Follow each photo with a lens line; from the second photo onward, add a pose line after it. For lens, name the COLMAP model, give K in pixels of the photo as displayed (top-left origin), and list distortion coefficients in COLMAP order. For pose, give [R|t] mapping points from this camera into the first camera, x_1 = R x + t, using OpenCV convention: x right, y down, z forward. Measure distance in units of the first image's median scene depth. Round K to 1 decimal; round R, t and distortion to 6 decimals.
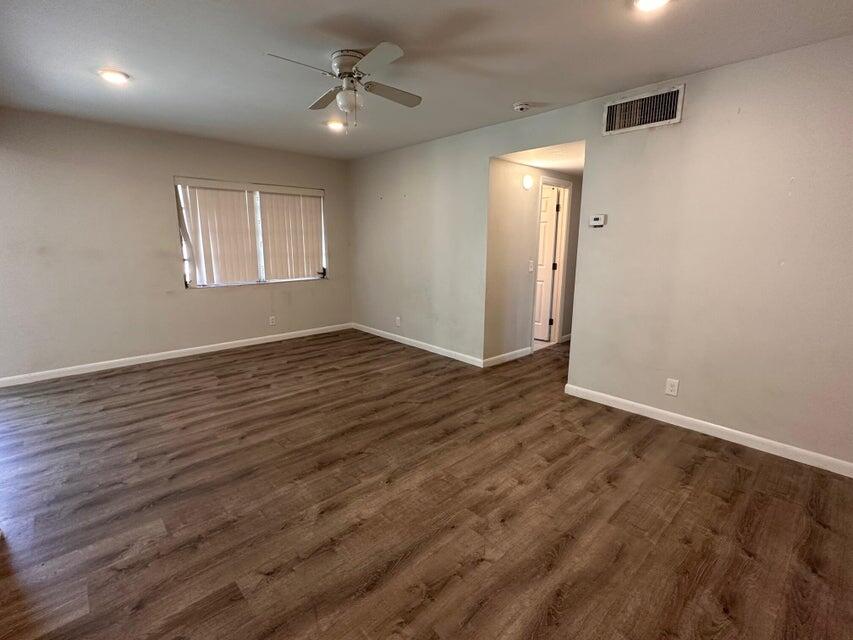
lens RADIAL K [[396.2, 0, 426.3], [0, 396.2, 321.5], [0, 0, 1]] dist [-0.002886, 0.000982]
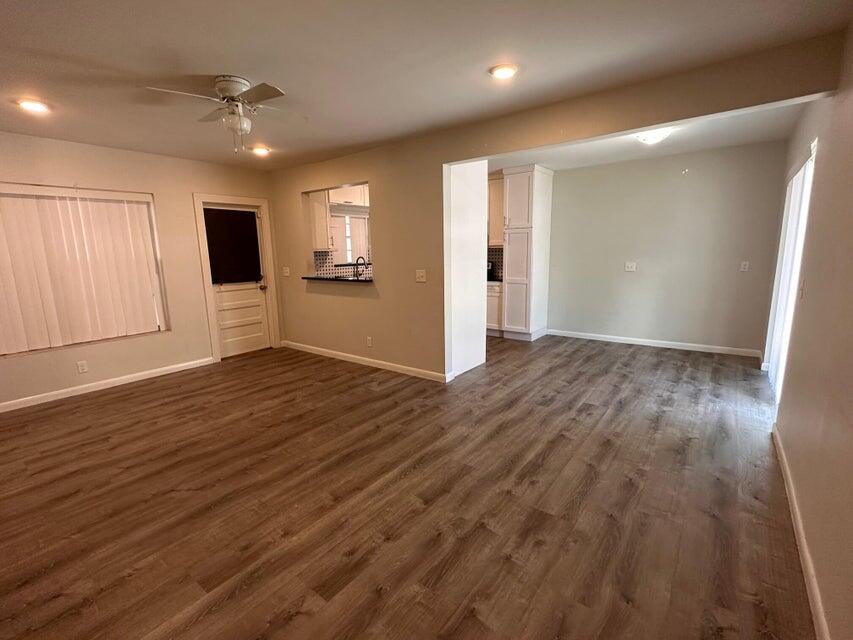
lens RADIAL K [[396.2, 0, 426.4], [0, 396.2, 321.1], [0, 0, 1]] dist [-0.002886, 0.000982]
pose [[-0.984785, 0.046918, -0.167323, -0.354734], [-0.018990, 0.928042, 0.371992, -0.343746], [0.172736, 0.369510, -0.913031, 1.625791]]
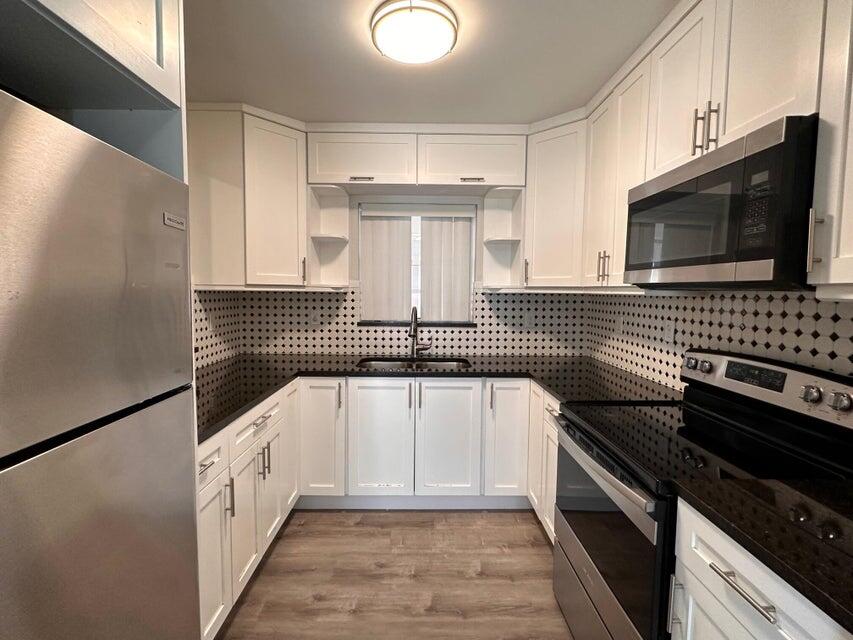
lens RADIAL K [[396.2, 0, 429.7], [0, 396.2, 322.9], [0, 0, 1]] dist [-0.002886, 0.000982]
pose [[-0.728967, -0.064705, 0.681484, -0.980157], [0.124795, 0.966279, 0.225235, -0.048178], [-0.673078, 0.249235, -0.696310, 0.193556]]
